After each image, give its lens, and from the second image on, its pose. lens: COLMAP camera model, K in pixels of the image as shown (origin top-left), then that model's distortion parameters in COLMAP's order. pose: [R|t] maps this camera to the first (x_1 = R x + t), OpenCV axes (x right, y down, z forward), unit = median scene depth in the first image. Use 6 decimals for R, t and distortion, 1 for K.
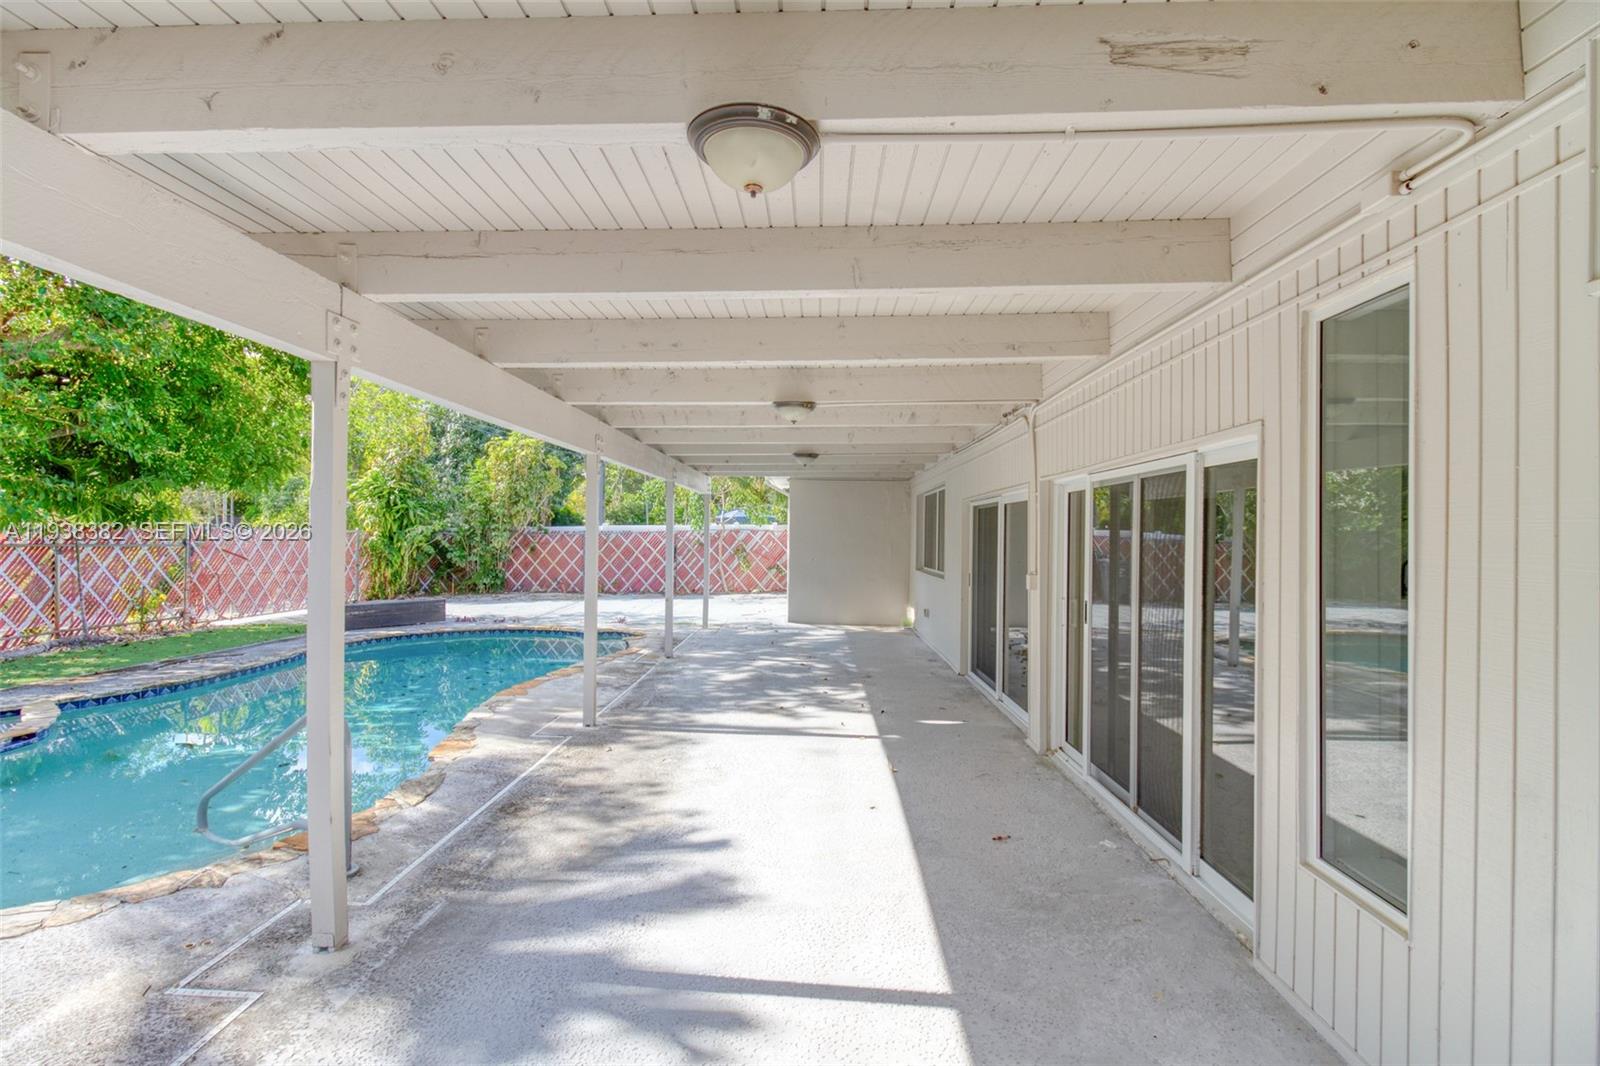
lens RADIAL K [[730.5, 0, 802.2], [0, 730.5, 538.4], [0, 0, 1]] dist [0.023502, -0.016353]
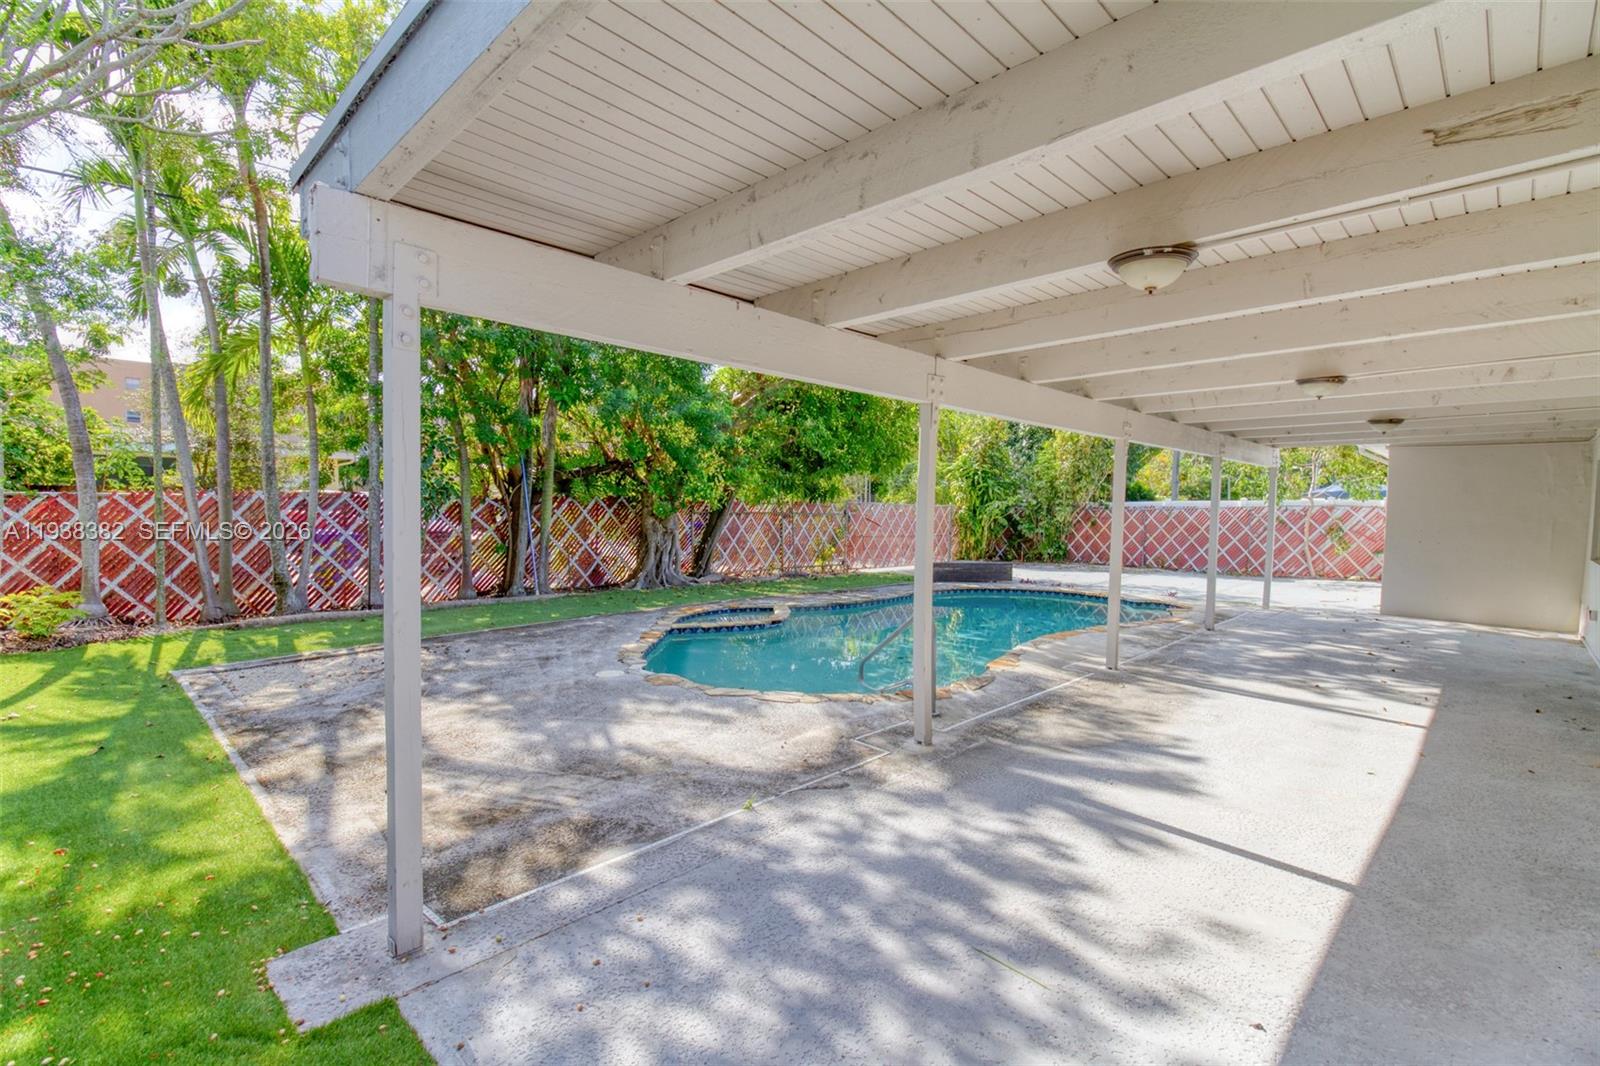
lens RADIAL K [[730.5, 0, 802.2], [0, 730.5, 538.4], [0, 0, 1]] dist [0.023502, -0.016353]
pose [[0.733077, 0.035657, -0.679210, 0.089429], [-0.013521, 0.999191, 0.037863, 0.003788], [0.680011, -0.018573, 0.732966, -0.131124]]
